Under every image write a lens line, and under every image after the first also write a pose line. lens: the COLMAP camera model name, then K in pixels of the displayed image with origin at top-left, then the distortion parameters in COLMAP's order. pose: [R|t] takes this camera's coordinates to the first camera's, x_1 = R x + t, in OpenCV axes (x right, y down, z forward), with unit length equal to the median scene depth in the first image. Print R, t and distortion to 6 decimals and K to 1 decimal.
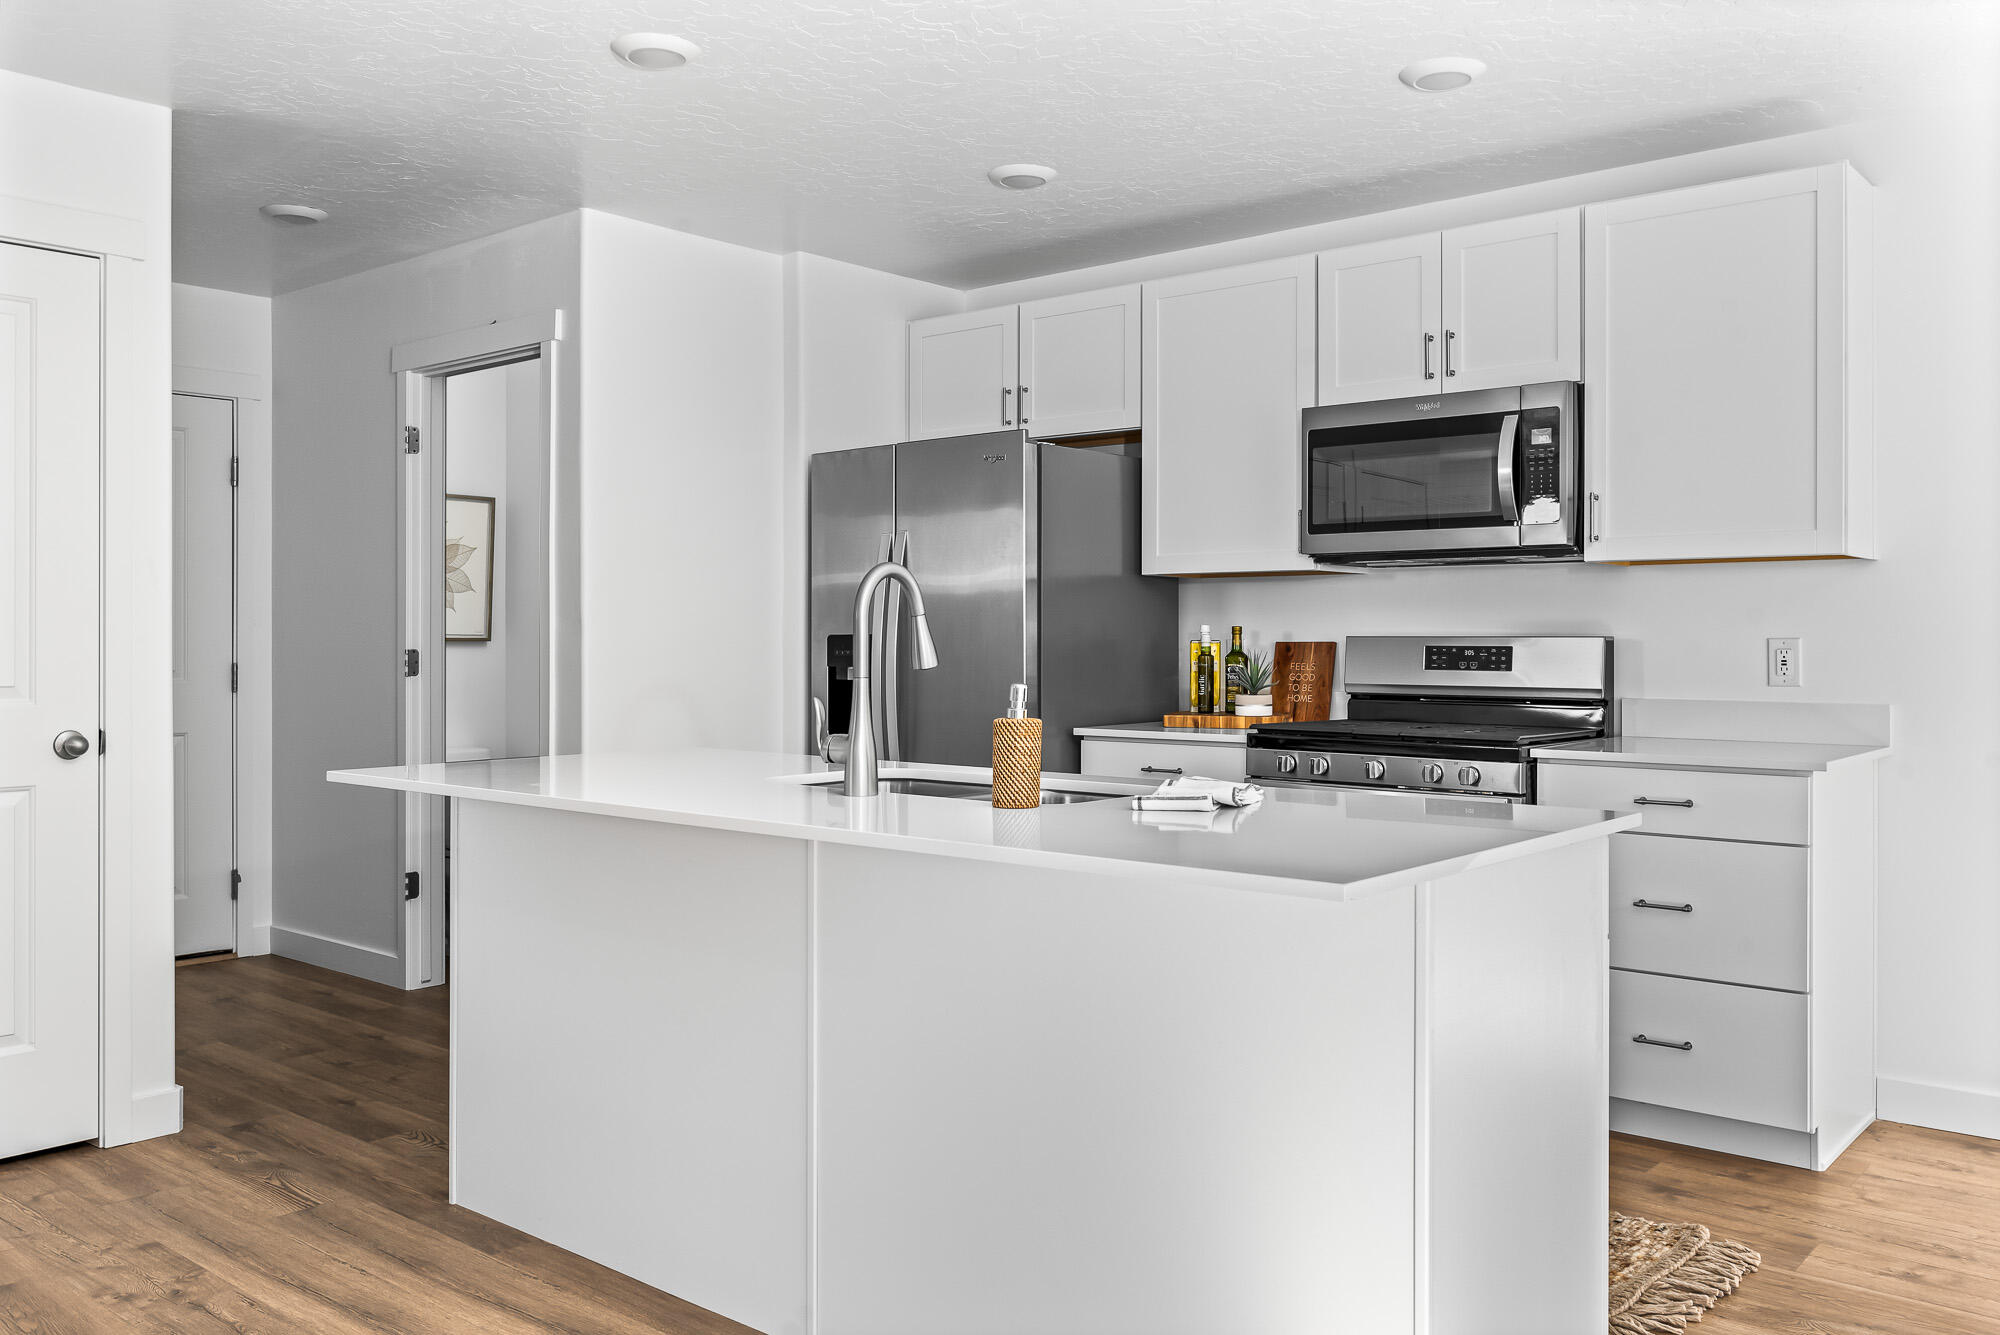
lens RADIAL K [[1576.7, 0, 999.7], [0, 1576.7, 656.3], [0, 0, 1]] dist [-0.001165, -0.001386]
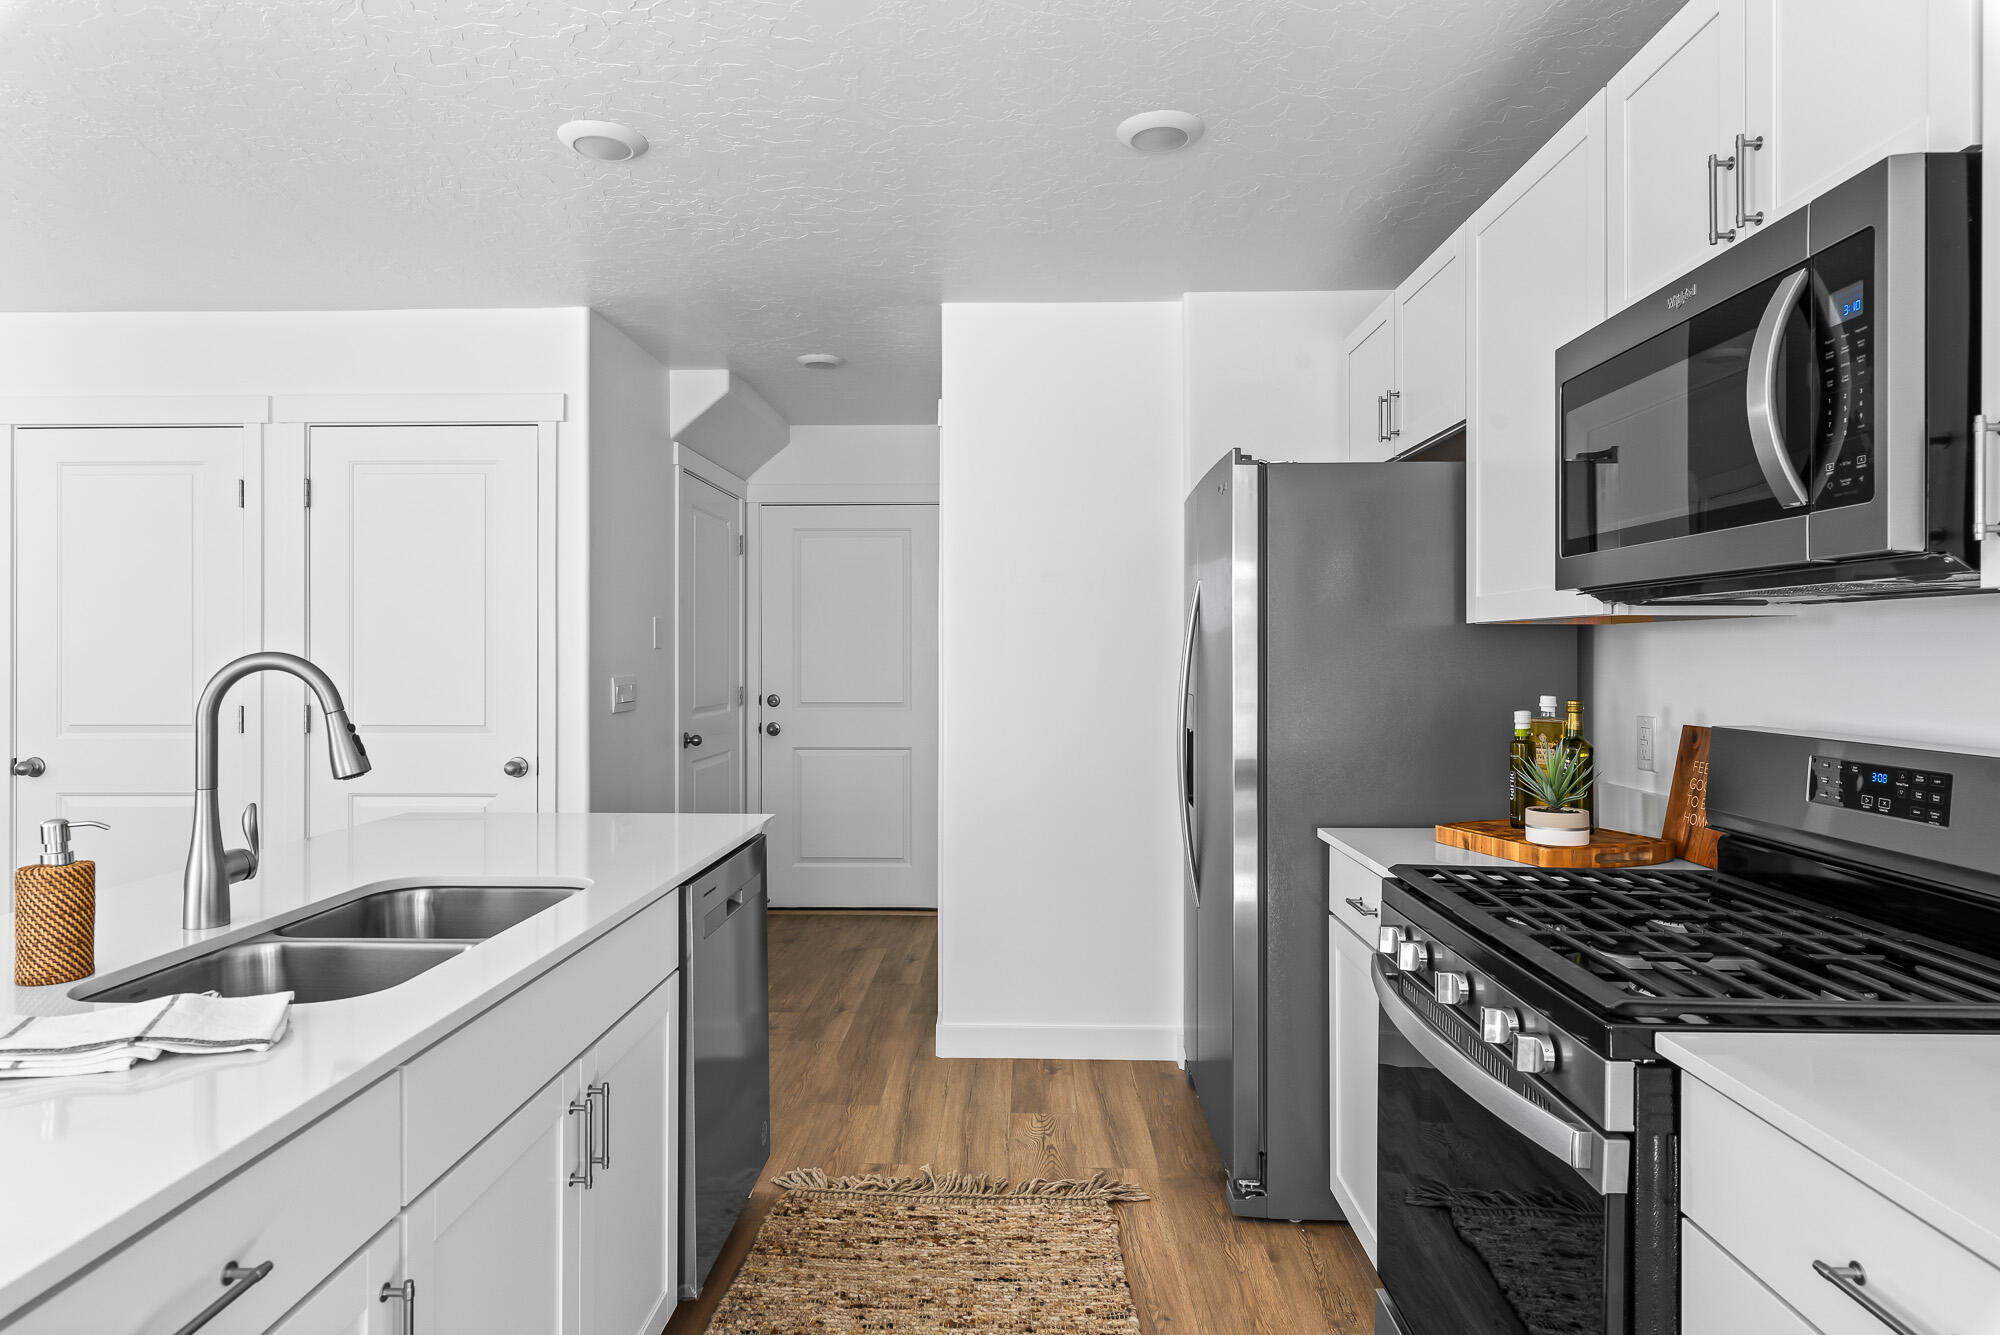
lens RADIAL K [[1121.4, 0, 1000.0], [0, 1121.4, 667.5], [0, 0, 1]] dist [-0.029769, 0.000295]
pose [[0.623005, 0.008985, -0.782166, 0.397994], [-0.008875, 0.999951, 0.004419, -0.035780], [0.782167, 0.004189, 0.623055, 0.581285]]
